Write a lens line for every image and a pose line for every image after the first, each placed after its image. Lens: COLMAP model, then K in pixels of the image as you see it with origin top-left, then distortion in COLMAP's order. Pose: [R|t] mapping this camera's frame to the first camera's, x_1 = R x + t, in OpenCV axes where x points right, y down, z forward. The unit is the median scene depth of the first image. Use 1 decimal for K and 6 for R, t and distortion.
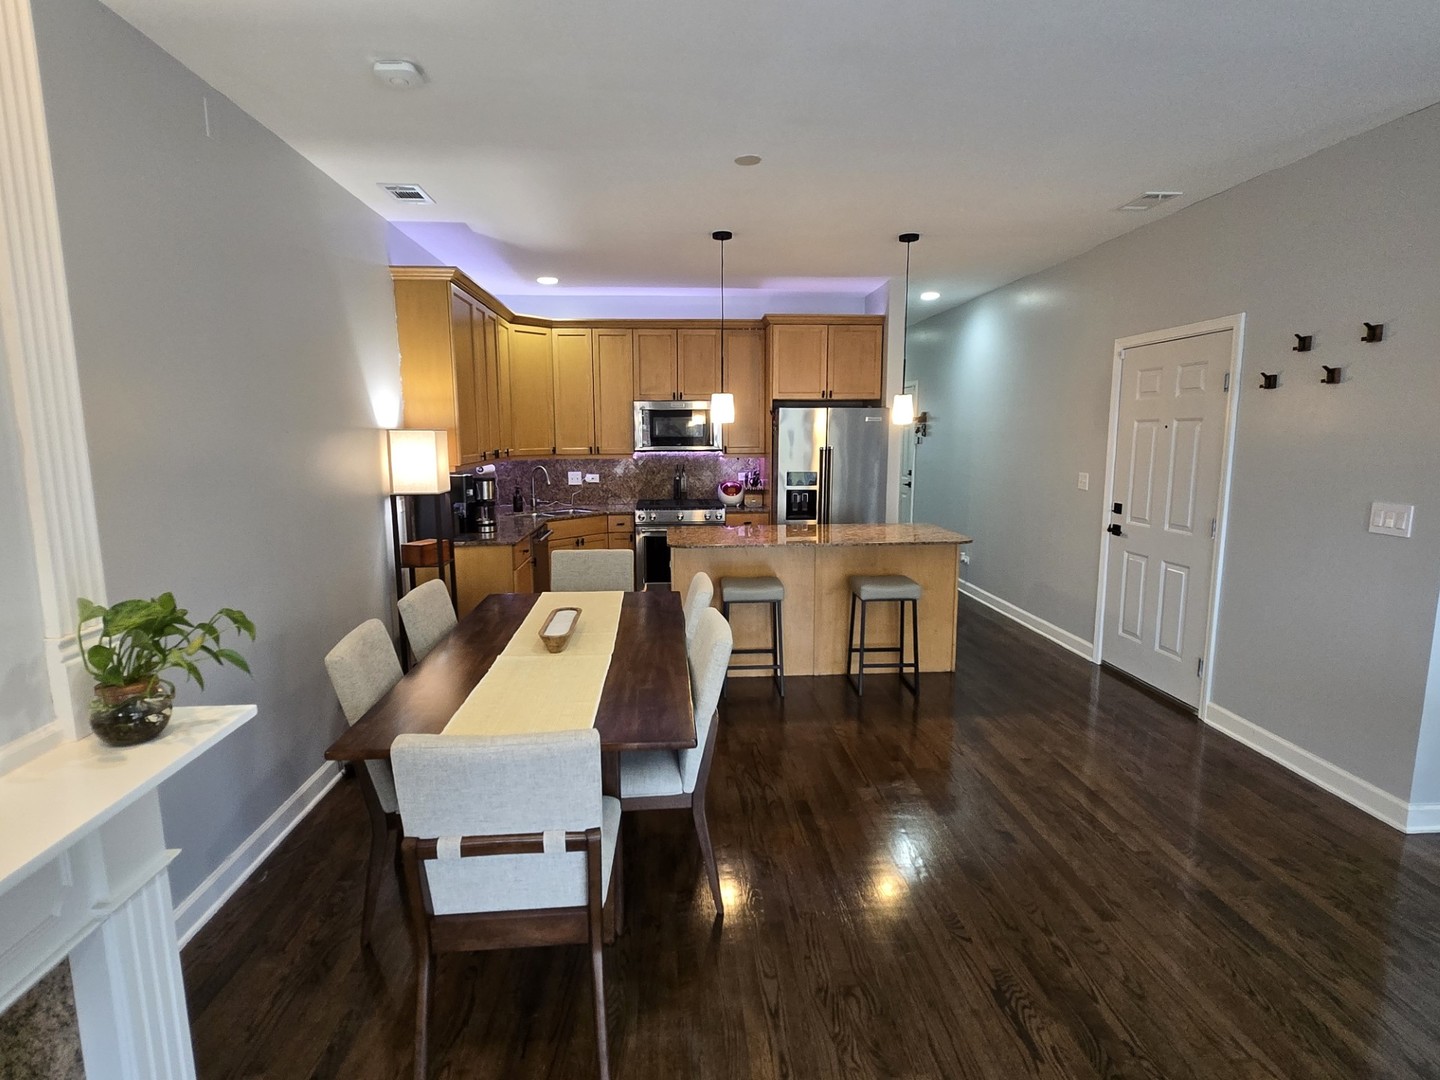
lens RADIAL K [[743.3, 0, 708.0], [0, 743.3, 537.0], [0, 0, 1]] dist [0.001064, -0.000029]
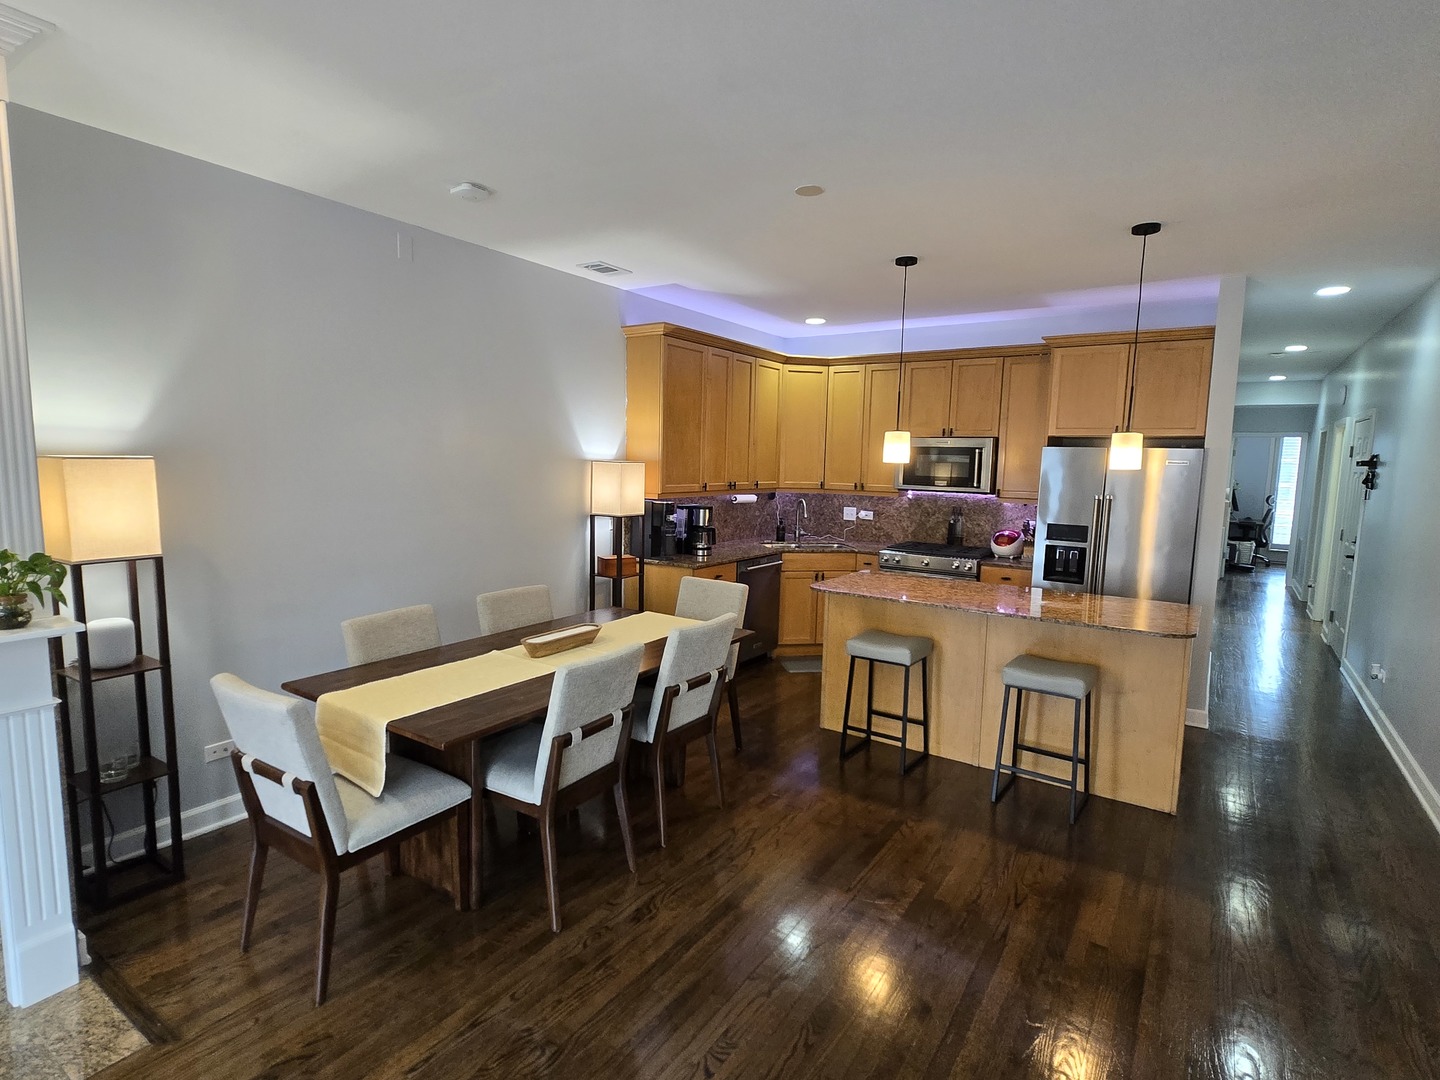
lens RADIAL K [[741.5, 0, 705.7], [0, 741.5, 538.6], [0, 0, 1]] dist [0.005214, -0.002162]
pose [[0.786673, 0.090050, -0.610767, 0.313713], [-0.113632, 0.993523, 0.000123, -0.026619], [0.606822, 0.069306, 0.791810, 0.107838]]
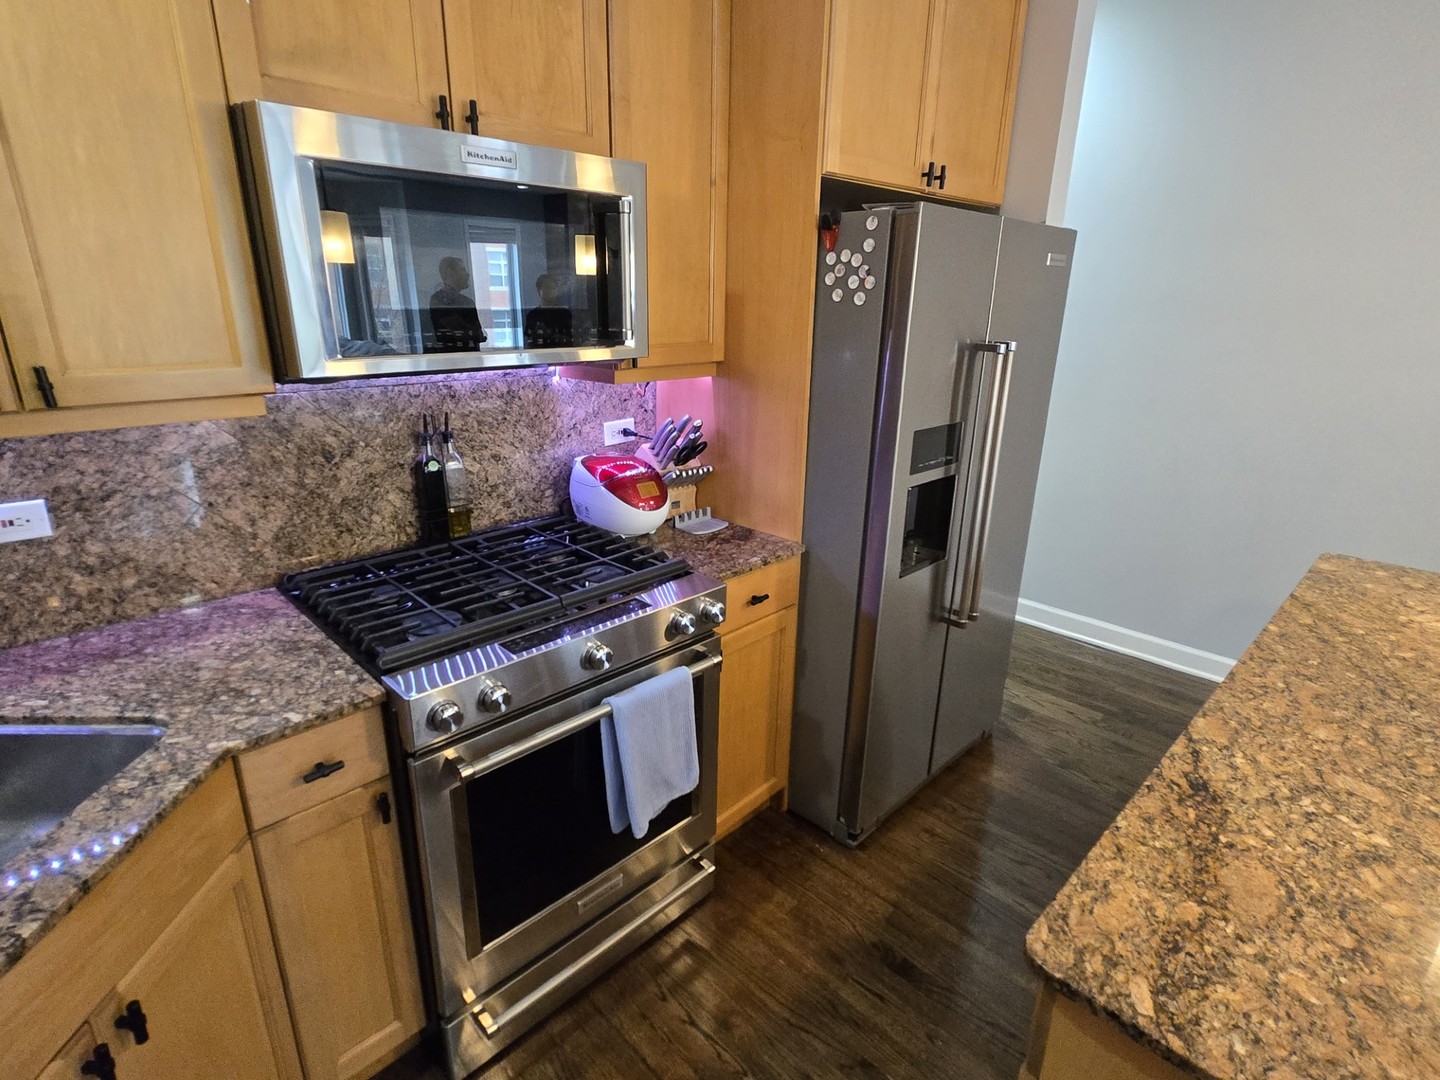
lens RADIAL K [[743.3, 0, 711.5], [0, 743.3, 539.3], [0, 0, 1]] dist [0.001064, -0.000029]
pose [[0.754618, -0.190756, 0.627825, -0.155982], [0.075789, 0.975745, 0.205371, -0.112861], [-0.651773, -0.107395, 0.750772, 0.819408]]
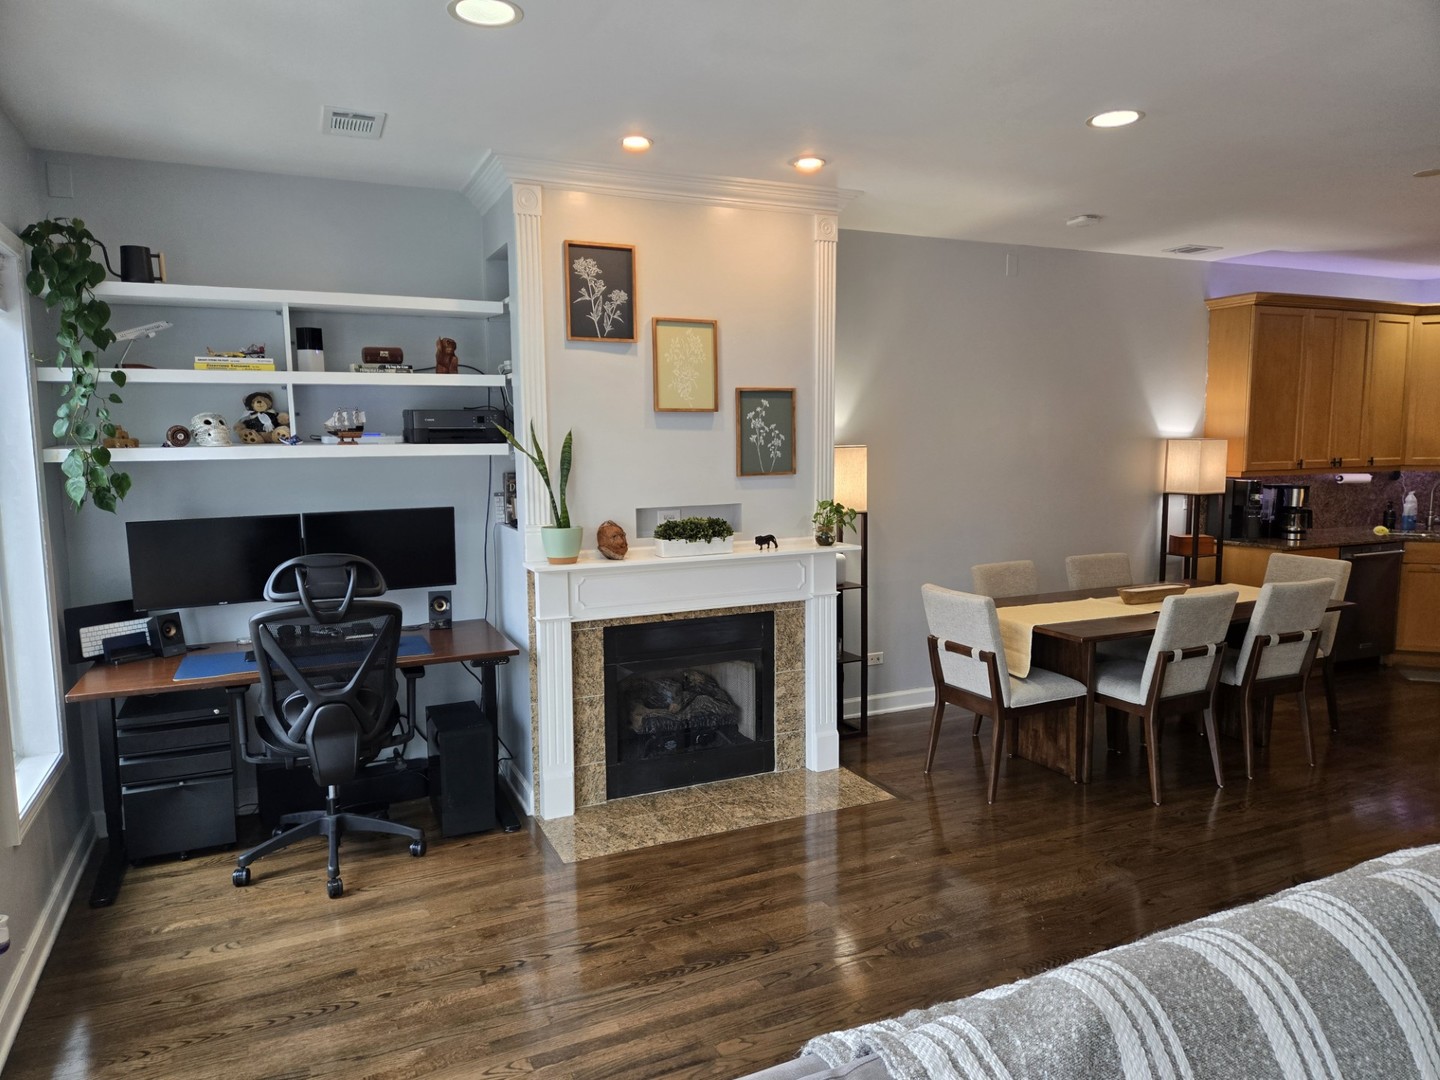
lens RADIAL K [[957.7, 0, 692.9], [0, 957.7, 546.0], [0, 0, 1]] dist [0.011255, -0.009163]
pose [[0.342154, 0.106513, -0.933588, 0.530118], [-0.124604, 0.989923, 0.067273, 0.013566], [0.931346, 0.093311, 0.351978, -0.176427]]
